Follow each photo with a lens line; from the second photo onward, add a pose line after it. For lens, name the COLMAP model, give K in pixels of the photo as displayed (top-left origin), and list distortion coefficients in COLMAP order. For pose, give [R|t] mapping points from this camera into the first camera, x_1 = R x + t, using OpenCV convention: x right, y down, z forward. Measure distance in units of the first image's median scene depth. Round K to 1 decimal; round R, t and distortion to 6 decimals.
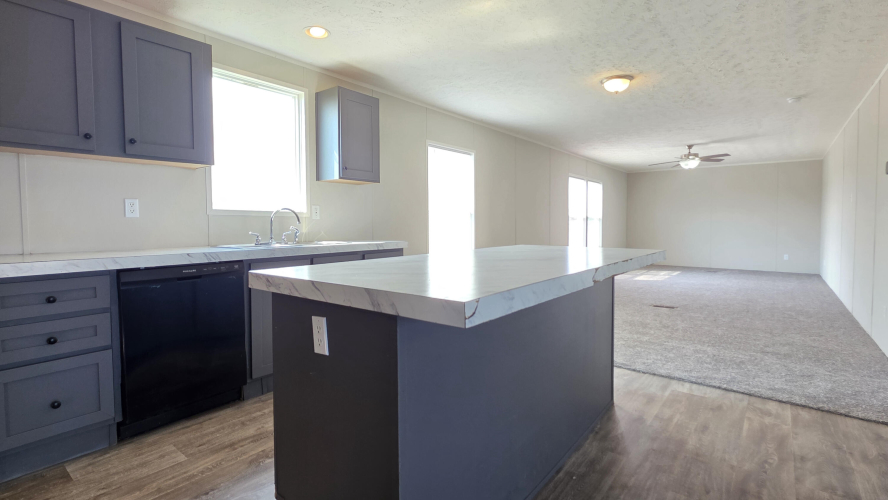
lens RADIAL K [[417.2, 0, 445.1], [0, 417.2, 235.3], [0, 0, 1]] dist [0.003342, 0.000546]
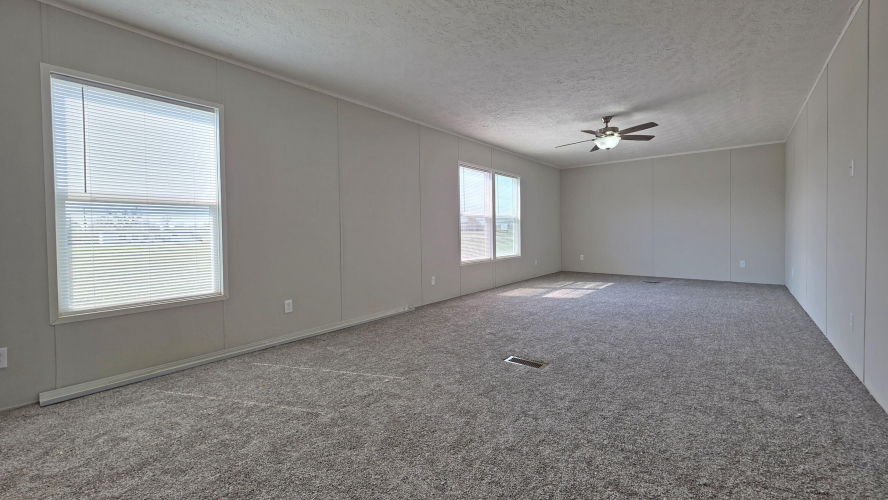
lens RADIAL K [[355.6, 0, 446.0], [0, 355.6, 237.7], [0, 0, 1]] dist [0.000875, 0.000071]
pose [[0.999766, -0.012429, -0.017729, 0.300353], [0.012268, 0.999883, -0.009158, 0.000971], [0.017841, 0.008938, 0.999801, 0.355442]]
